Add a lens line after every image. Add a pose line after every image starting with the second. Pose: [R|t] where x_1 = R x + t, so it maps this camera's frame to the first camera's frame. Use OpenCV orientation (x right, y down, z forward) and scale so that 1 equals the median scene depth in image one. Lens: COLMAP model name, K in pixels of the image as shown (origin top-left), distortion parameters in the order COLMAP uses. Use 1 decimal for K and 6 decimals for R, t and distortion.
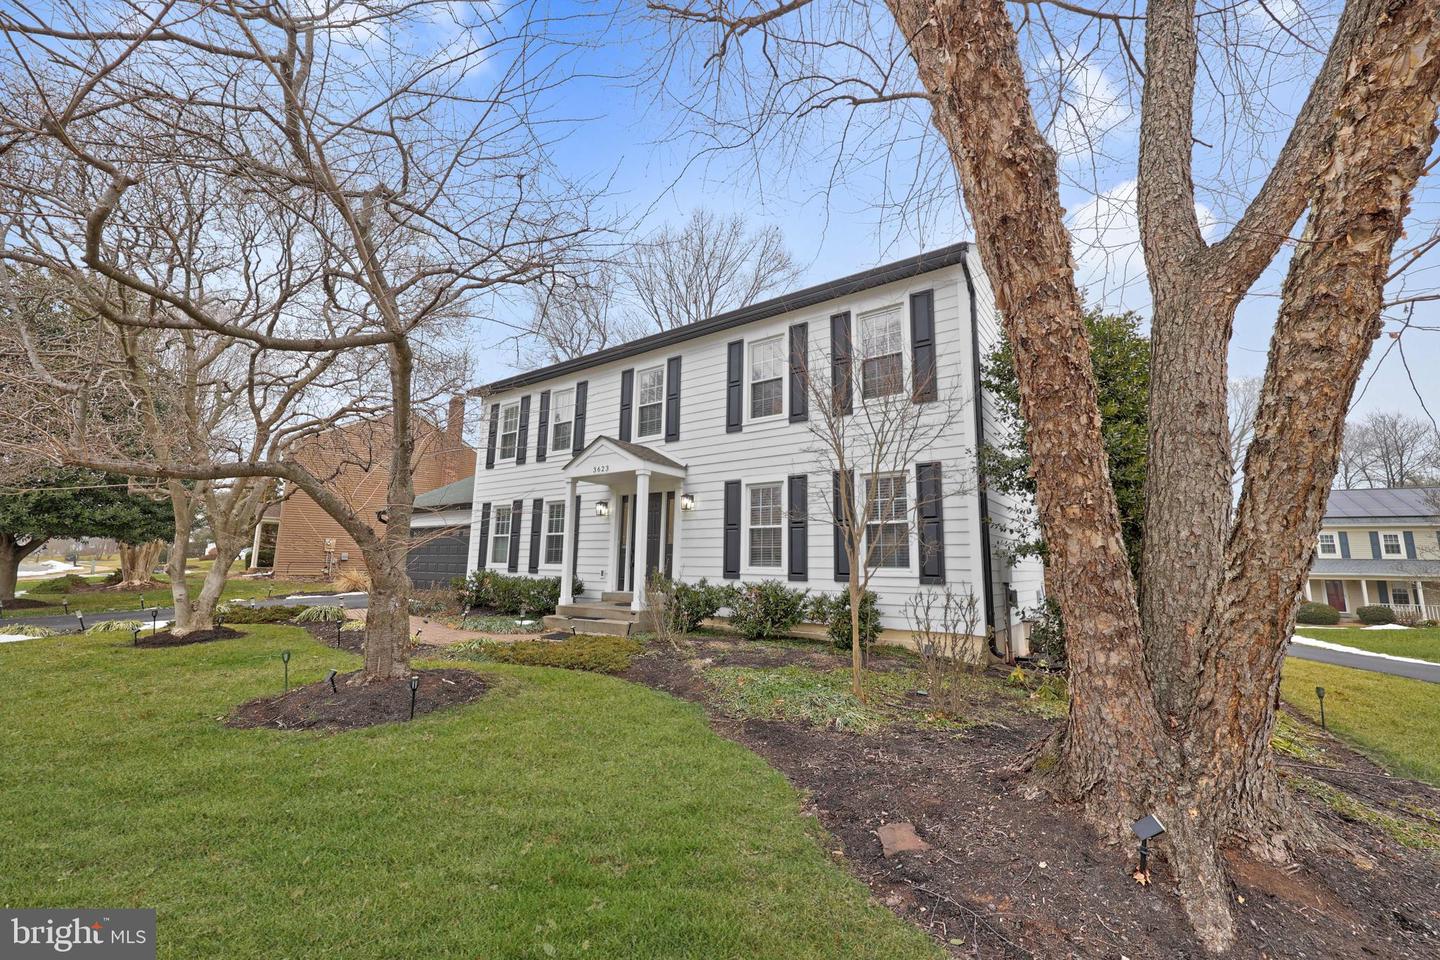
lens RADIAL K [[747.2, 0, 720.2], [0, 747.2, 394.0], [0, 0, 1]] dist [0.000552, 0.000052]
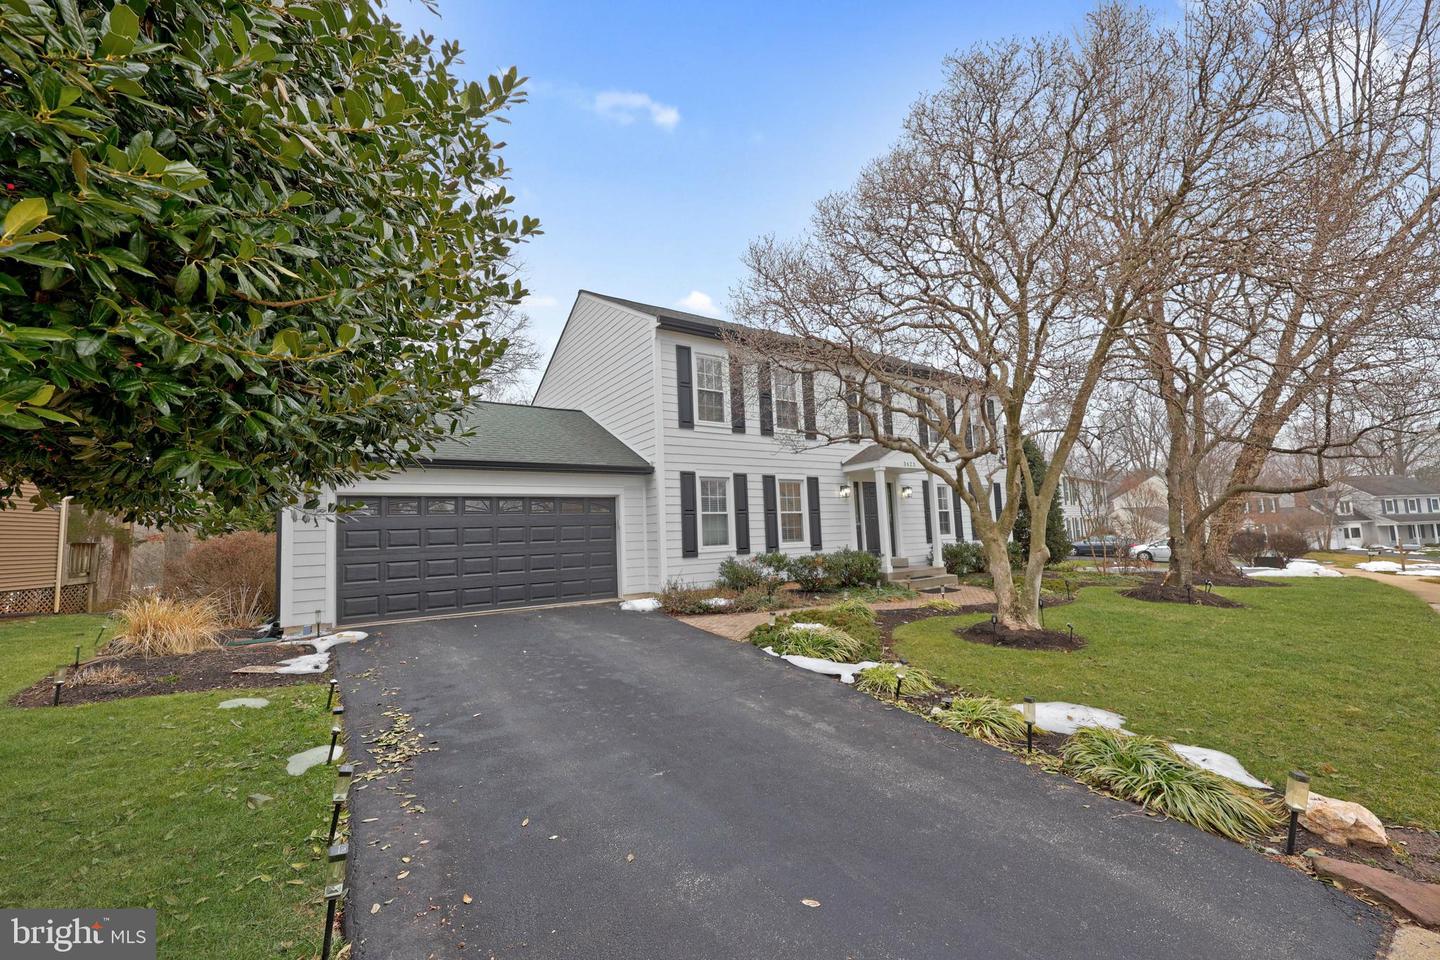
lens RADIAL K [[573.3, 0, 715.2], [0, 573.3, 475.4], [0, 0, 1]] dist [0.000817, 0.000088]
pose [[0.231286, 0.093886, 0.968345, -0.797281], [-0.170851, 0.983784, -0.054575, 0.160134], [-0.957766, -0.152821, 0.243576, 0.747173]]
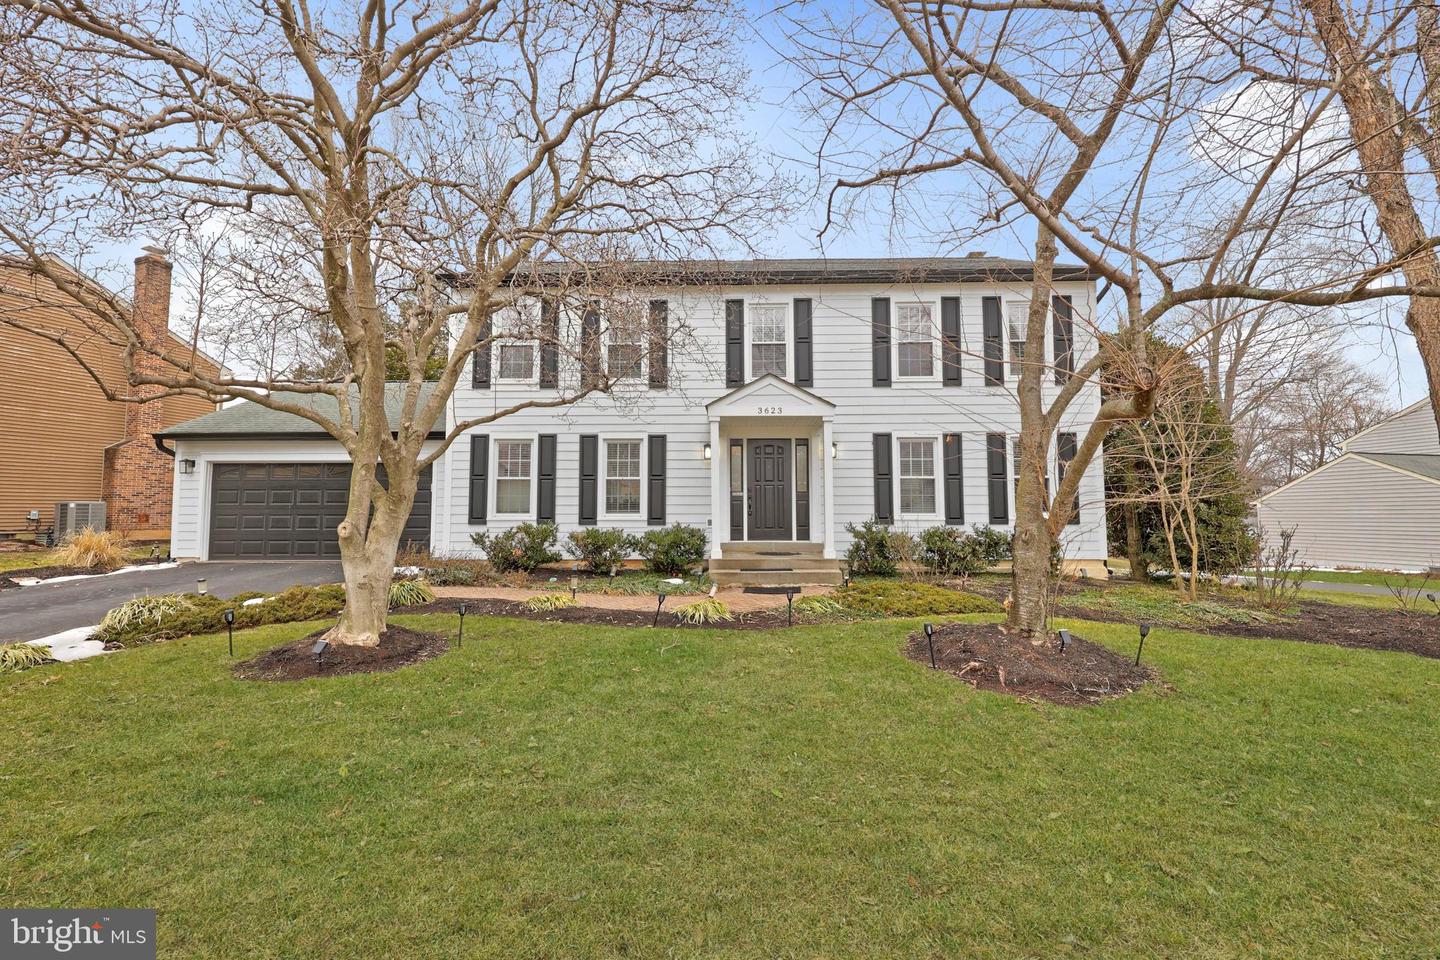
lens RADIAL K [[529.0, 0, 720.4], [0, 529.0, 473.6], [0, 0, 1]] dist [-0.000171, -0.000010]
pose [[0.730831, 0.035790, 0.681620, -0.645952], [-0.141384, 0.984904, 0.099876, 0.129266], [-0.667755, -0.169363, 0.724858, 0.602824]]
